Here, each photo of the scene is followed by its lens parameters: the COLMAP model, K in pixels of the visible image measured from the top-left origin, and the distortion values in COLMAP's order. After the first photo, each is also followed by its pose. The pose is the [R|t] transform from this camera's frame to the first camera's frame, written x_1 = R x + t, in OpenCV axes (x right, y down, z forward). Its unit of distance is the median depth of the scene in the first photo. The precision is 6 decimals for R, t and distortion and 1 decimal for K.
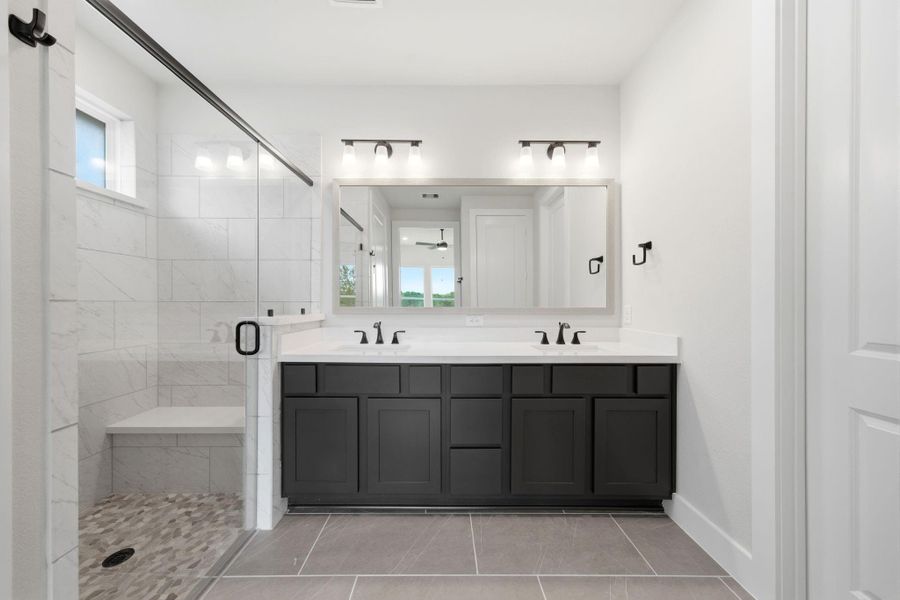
lens RADIAL K [[310.6, 0, 450.4], [0, 310.6, 302.3], [0, 0, 1]] dist [-0.000902, -0.000119]
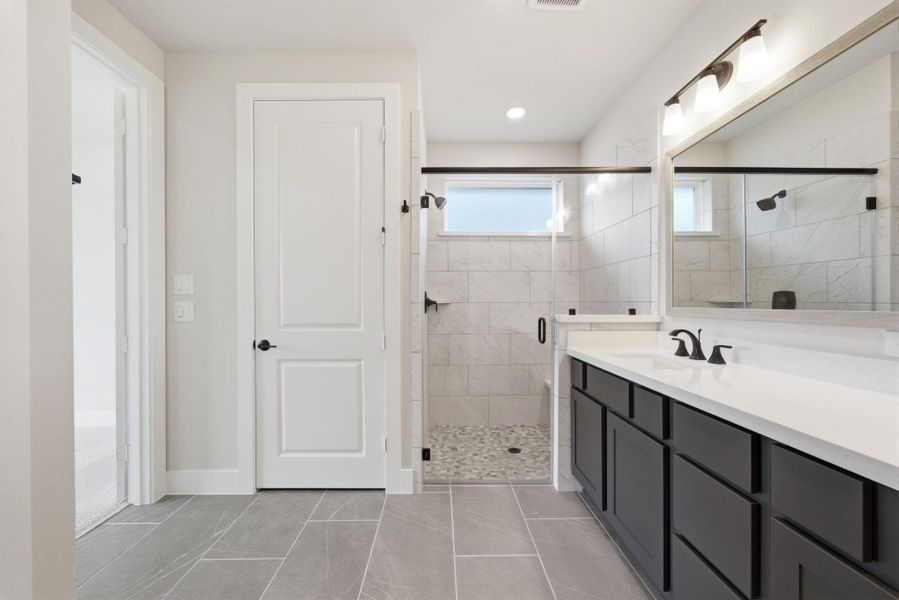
lens RADIAL K [[339.4, 0, 448.5], [0, 339.4, 303.2], [0, 0, 1]] dist [0.000097, 0.000106]
pose [[-0.003447, -0.001566, -0.999993, 0.685953], [-0.006423, 0.999978, -0.001544, 0.011456], [0.999973, 0.006418, -0.003457, 0.540151]]
